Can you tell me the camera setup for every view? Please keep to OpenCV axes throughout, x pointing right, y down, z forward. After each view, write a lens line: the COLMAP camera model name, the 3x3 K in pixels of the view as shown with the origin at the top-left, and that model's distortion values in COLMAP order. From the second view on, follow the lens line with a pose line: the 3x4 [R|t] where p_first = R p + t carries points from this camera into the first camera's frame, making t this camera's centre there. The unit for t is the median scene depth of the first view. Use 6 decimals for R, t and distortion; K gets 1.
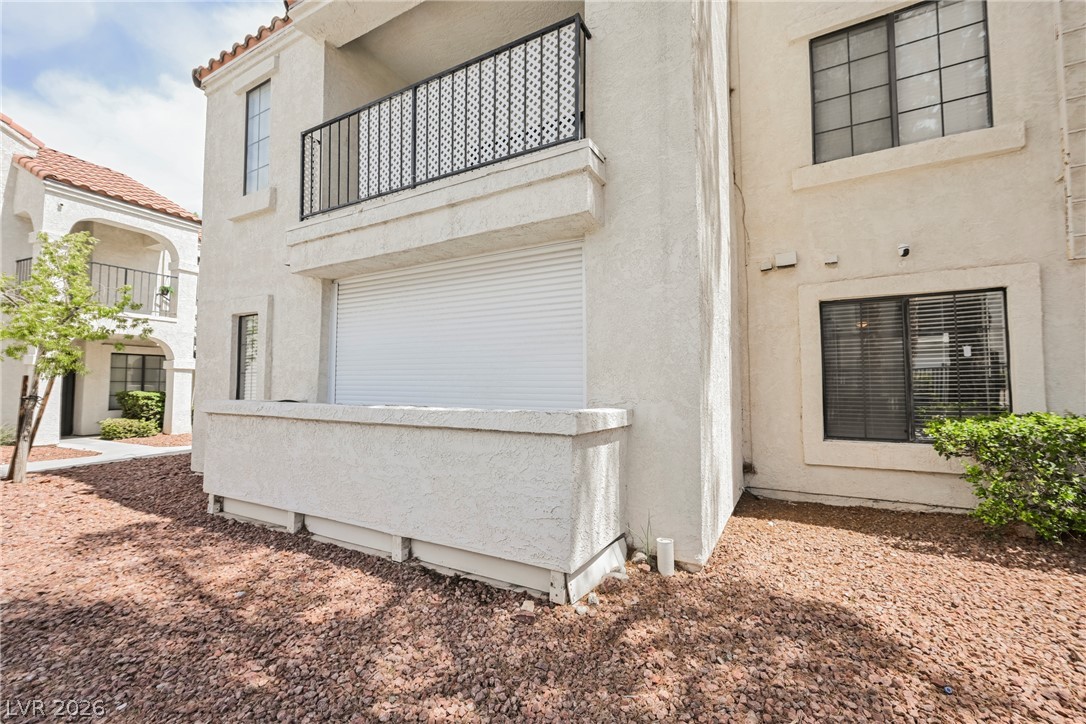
lens RADIAL K [[460.5, 0, 543.2], [0, 460.5, 363.6], [0, 0, 1]] dist [-0.036666, 0.000053]
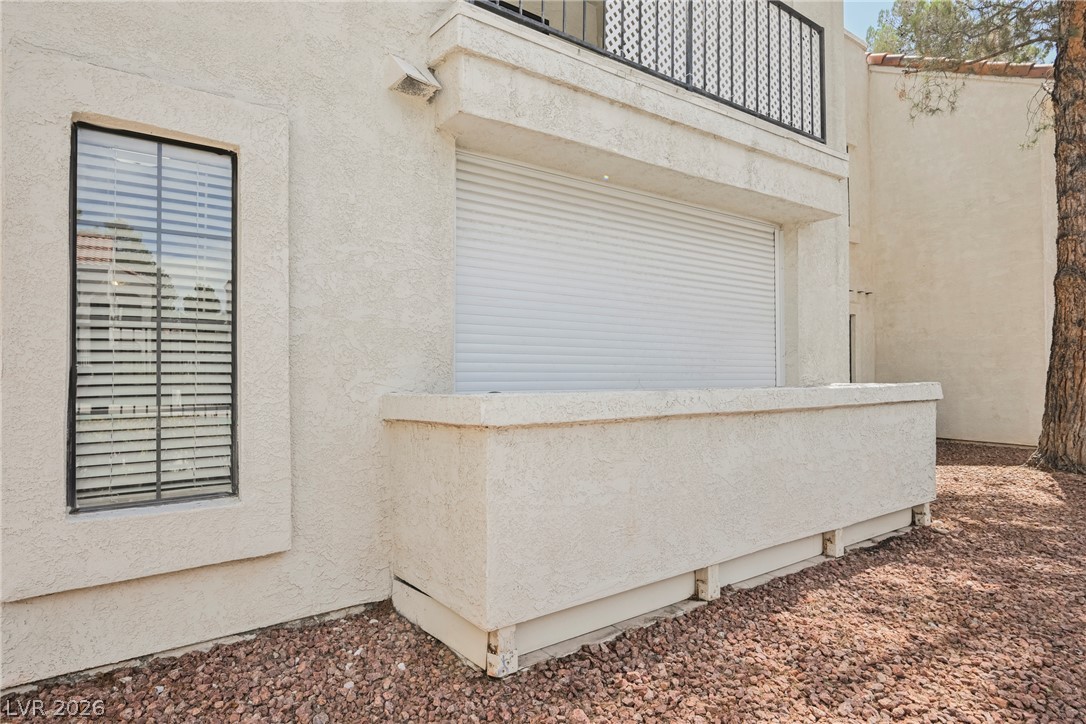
lens RADIAL K [[648.2, 0, 543.2], [0, 648.2, 366.9], [0, 0, 1]] dist [0.002779, 0.000555]
pose [[0.408718, 0.007006, 0.912634, -1.327205], [-0.045713, 0.998873, 0.012805, 0.049982], [-0.911515, -0.046953, 0.408577, 0.779964]]
